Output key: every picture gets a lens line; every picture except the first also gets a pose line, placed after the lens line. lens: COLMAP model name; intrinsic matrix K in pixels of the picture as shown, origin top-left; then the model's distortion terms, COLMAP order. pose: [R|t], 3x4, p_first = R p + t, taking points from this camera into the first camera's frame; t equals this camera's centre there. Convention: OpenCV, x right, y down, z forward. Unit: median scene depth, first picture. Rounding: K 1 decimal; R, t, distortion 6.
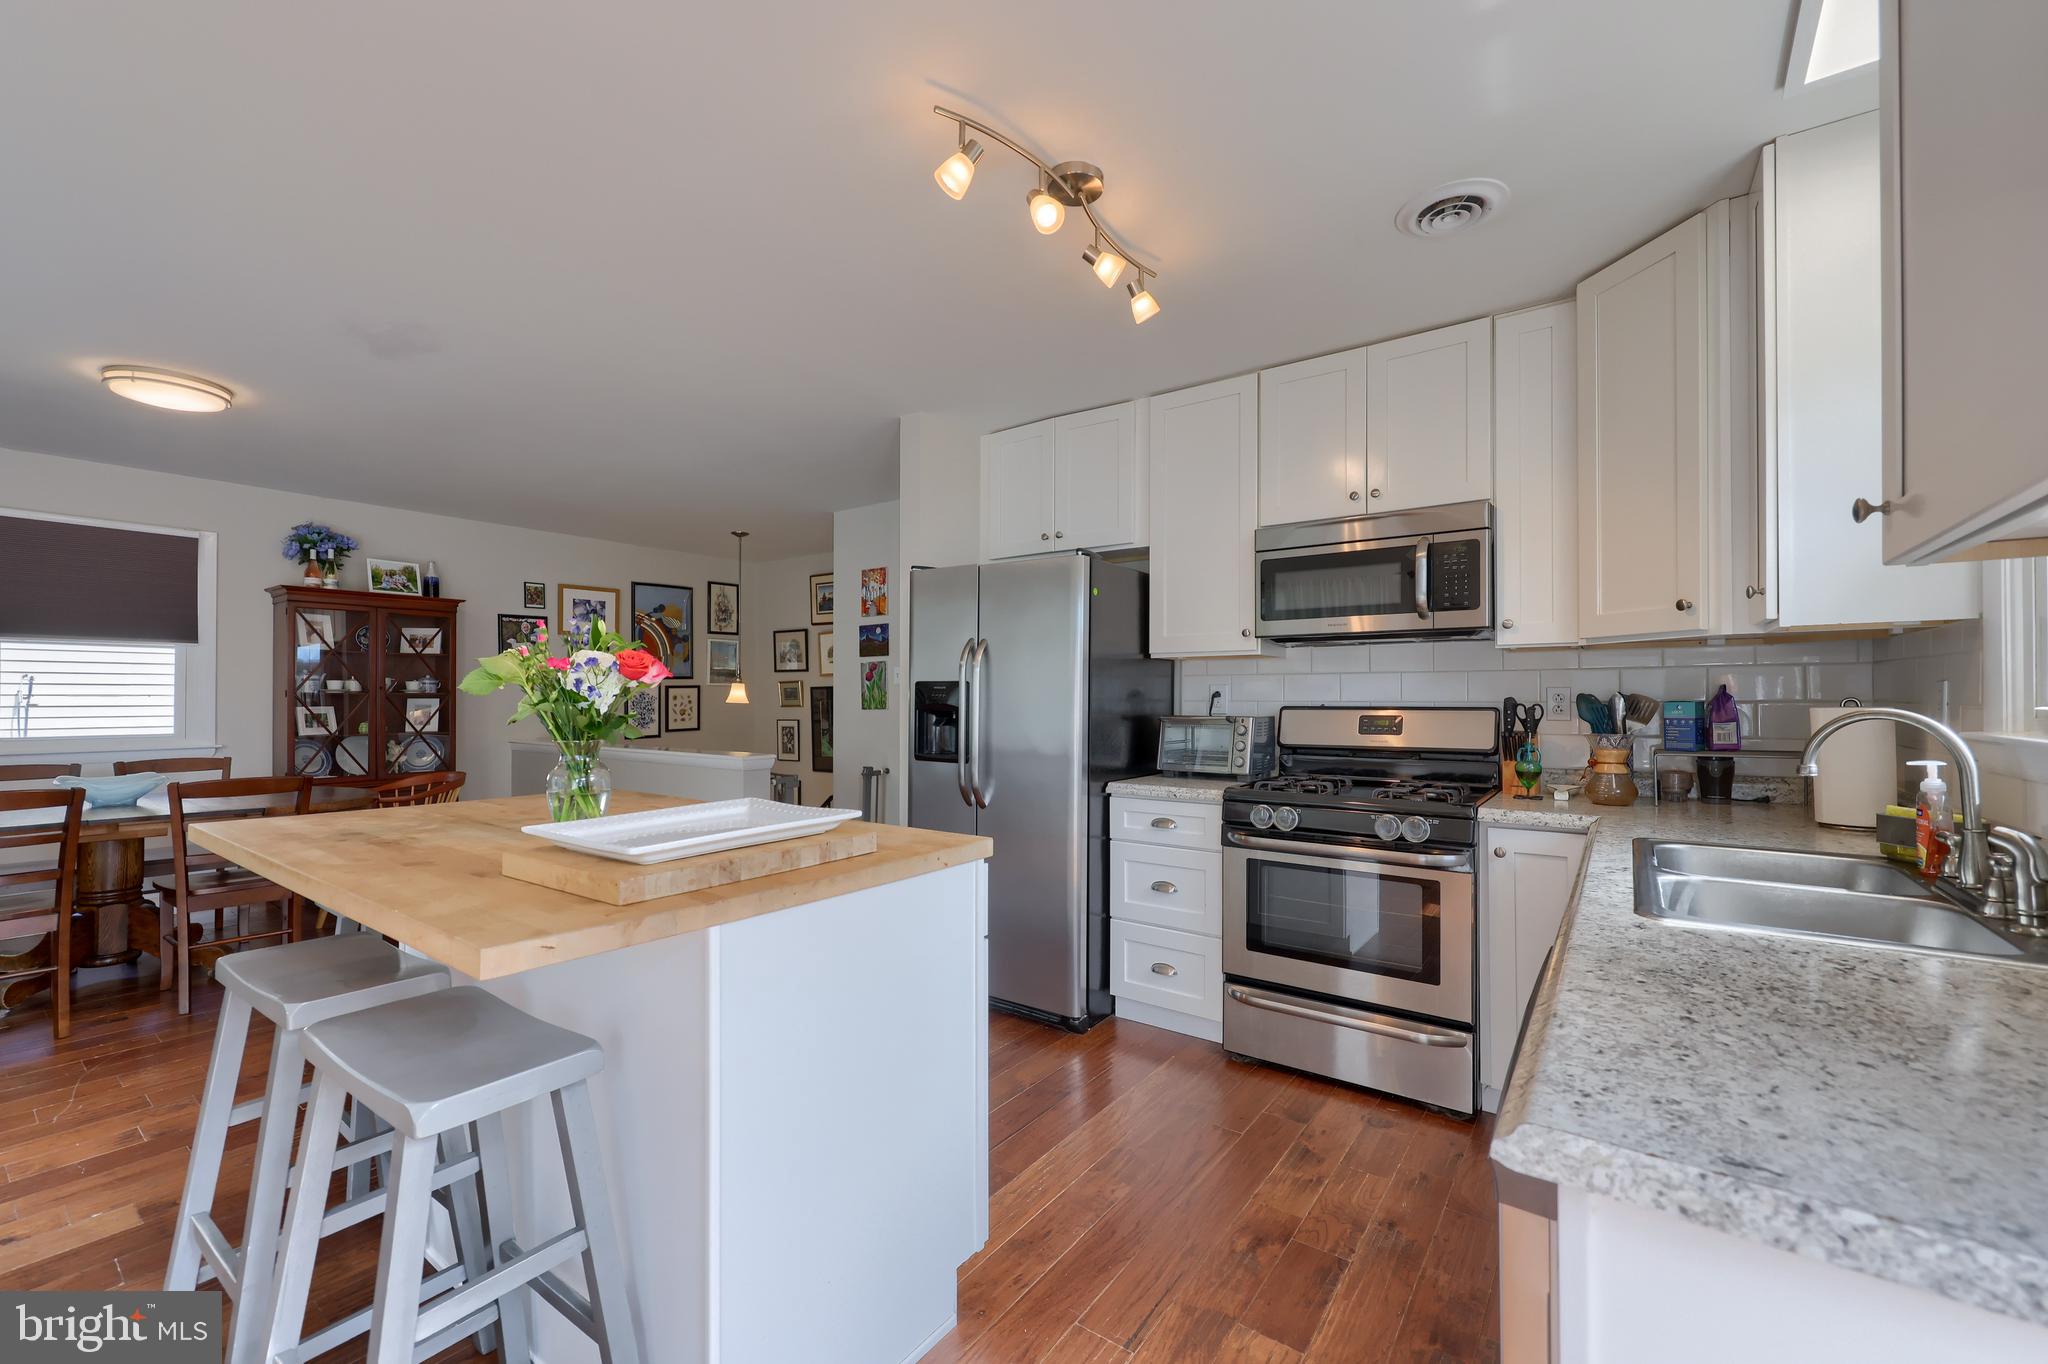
lens RADIAL K [[829.0, 0, 1045.4], [0, 829.0, 691.8], [0, 0, 1]] dist [-0.000147, -0.000438]
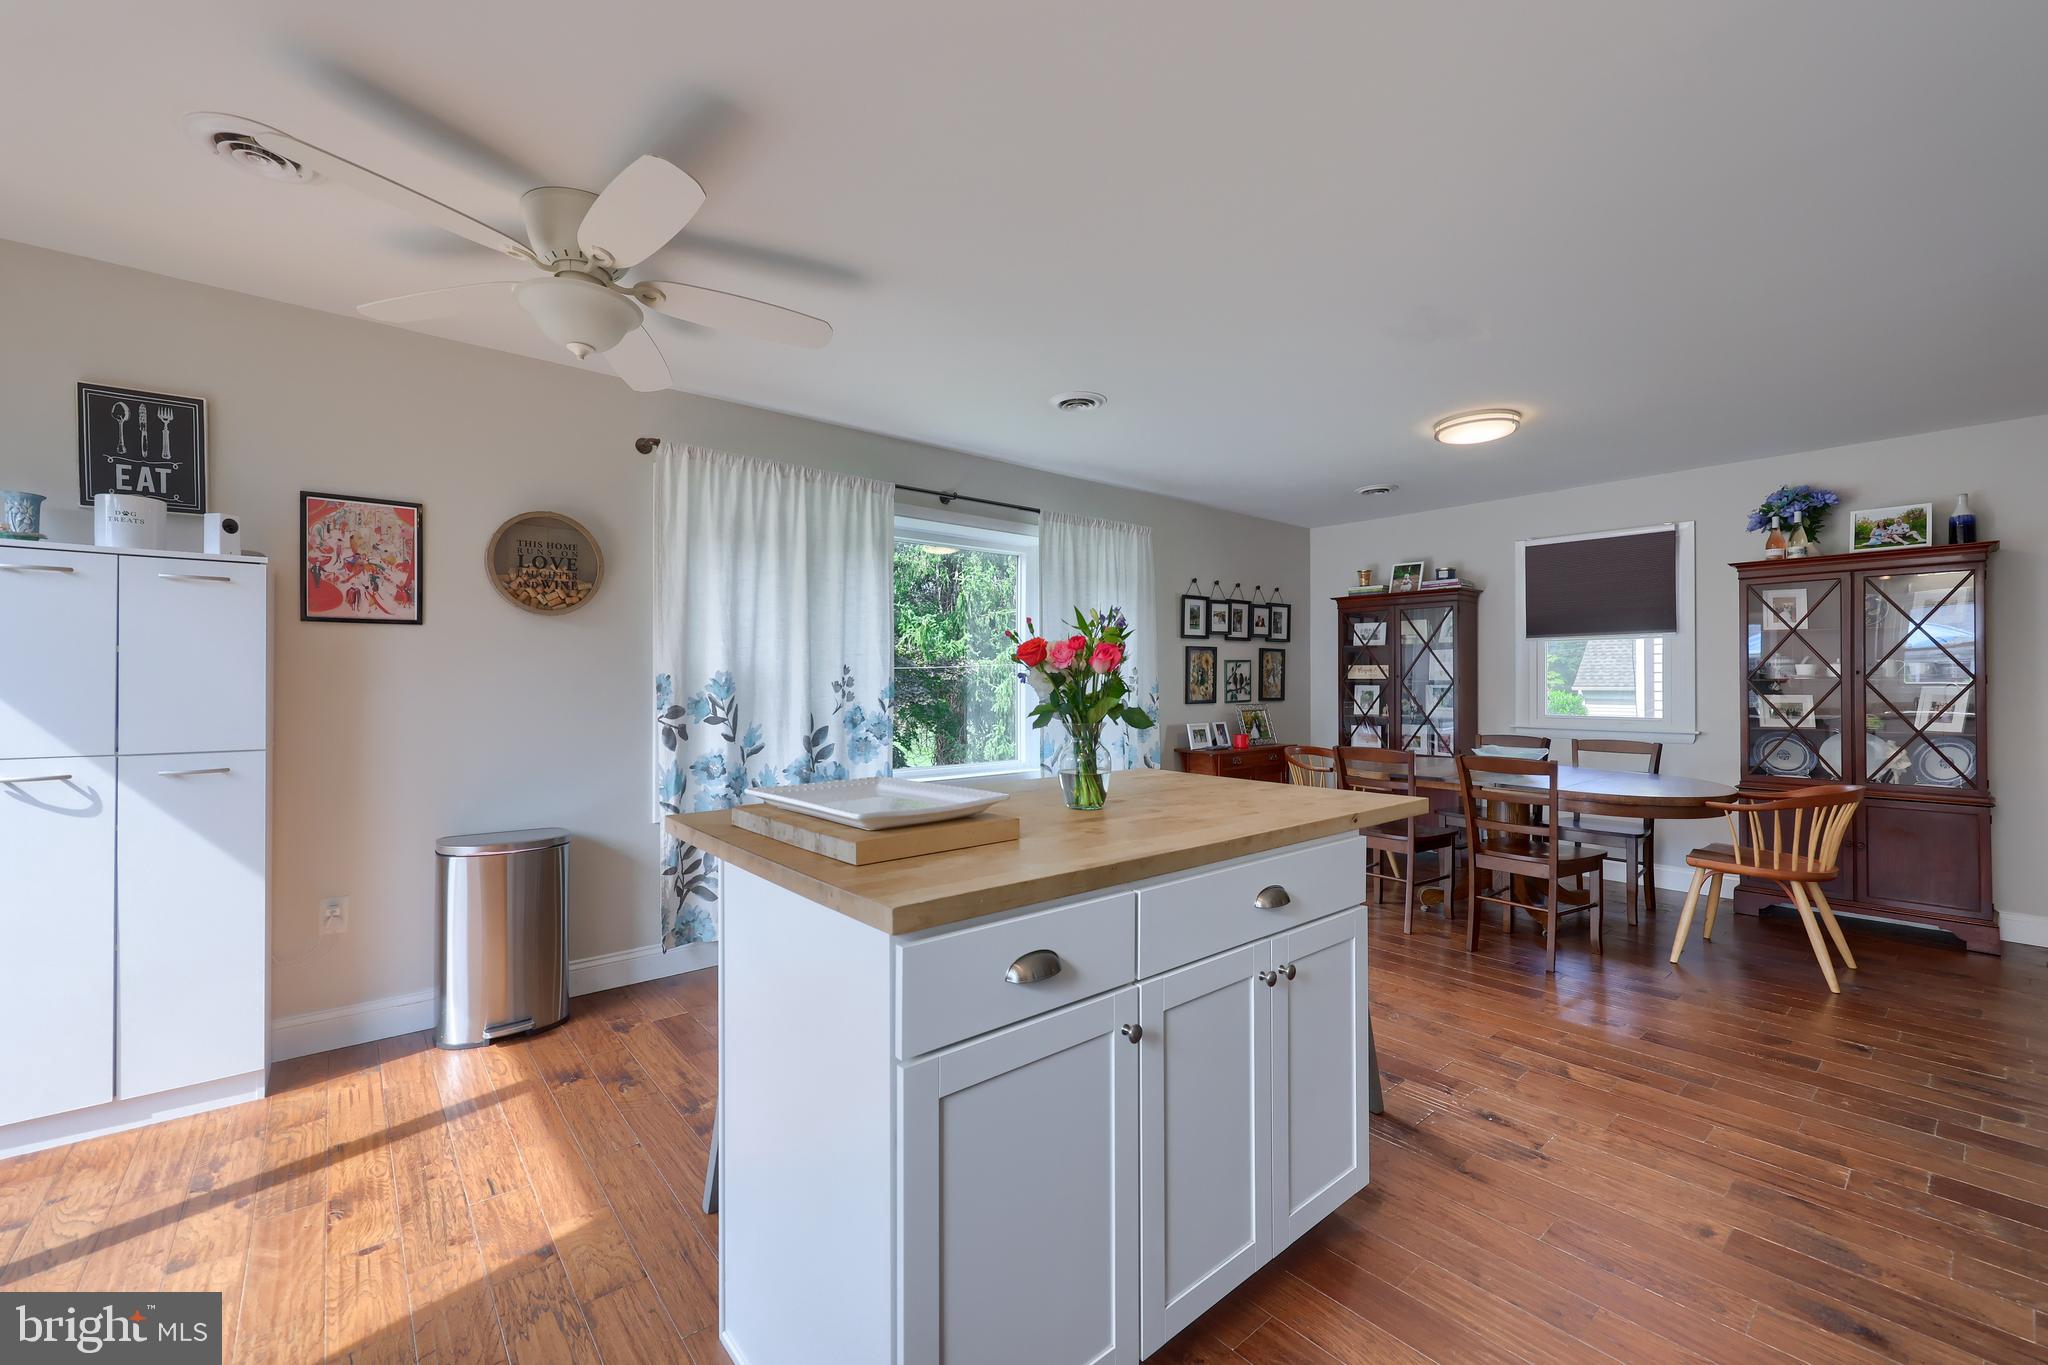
lens RADIAL K [[829.0, 0, 1030.2], [0, 829.0, 692.0], [0, 0, 1]] dist [-0.000147, -0.000438]
pose [[-0.246121, 0.007391, -0.969211, 0.177098], [0.004591, 0.999969, 0.006459, 0.005806], [0.969228, -0.002860, -0.246148, 0.471497]]
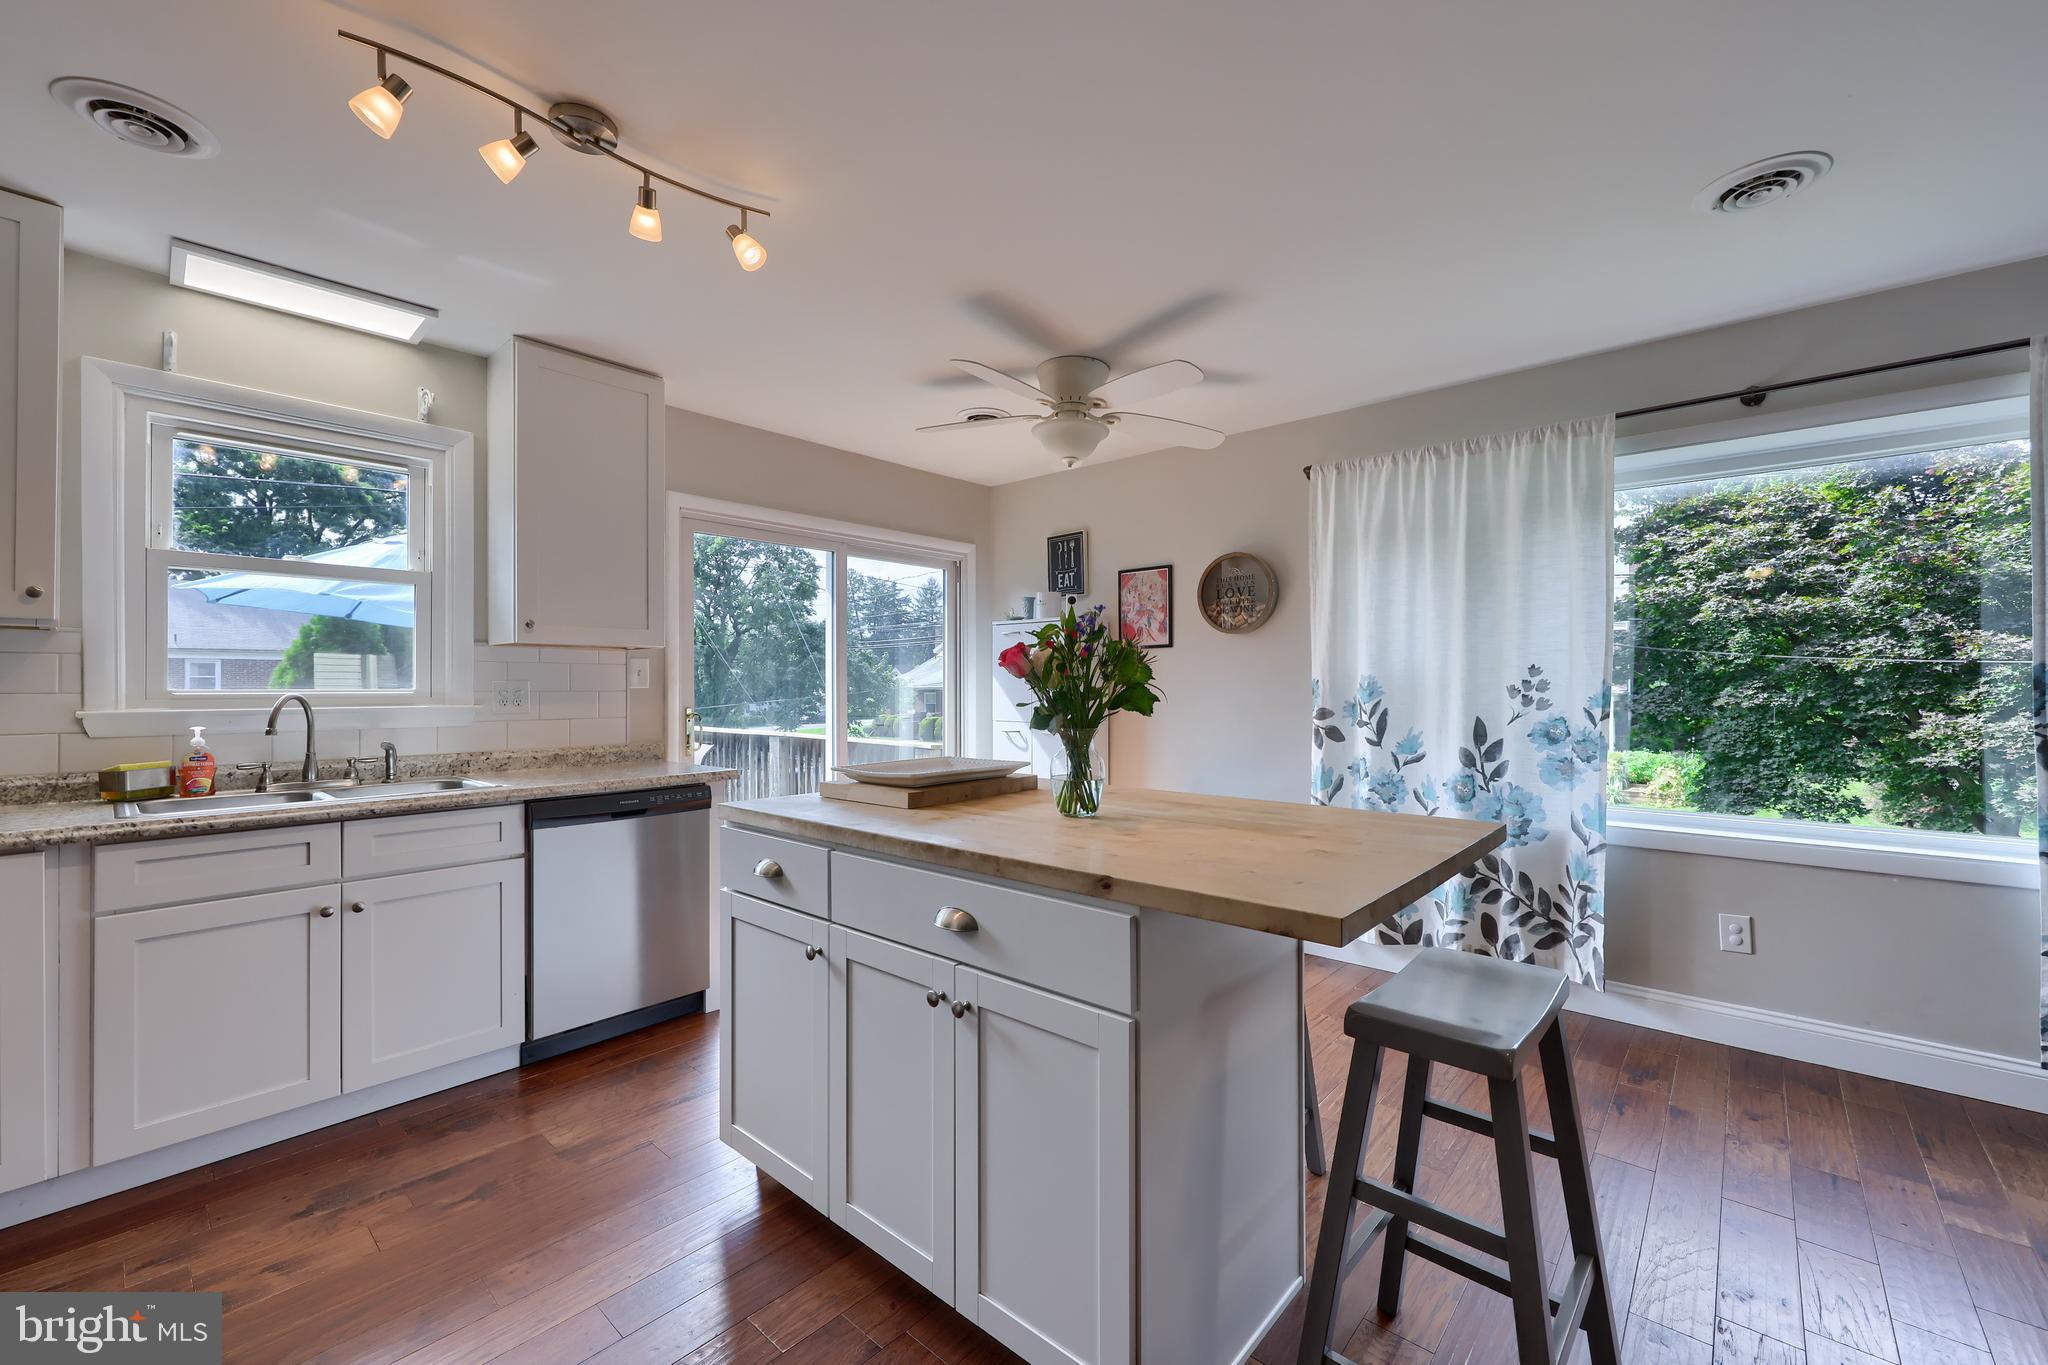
lens RADIAL K [[829.0, 0, 988.2], [0, 829.0, 684.3], [0, 0, 1]] dist [-0.000147, -0.000438]
pose [[-0.992147, 0.000218, 0.125077, -0.241630], [-0.000477, 0.999985, -0.005527, 0.002875], [-0.125076, -0.005543, -0.992132, 0.811123]]
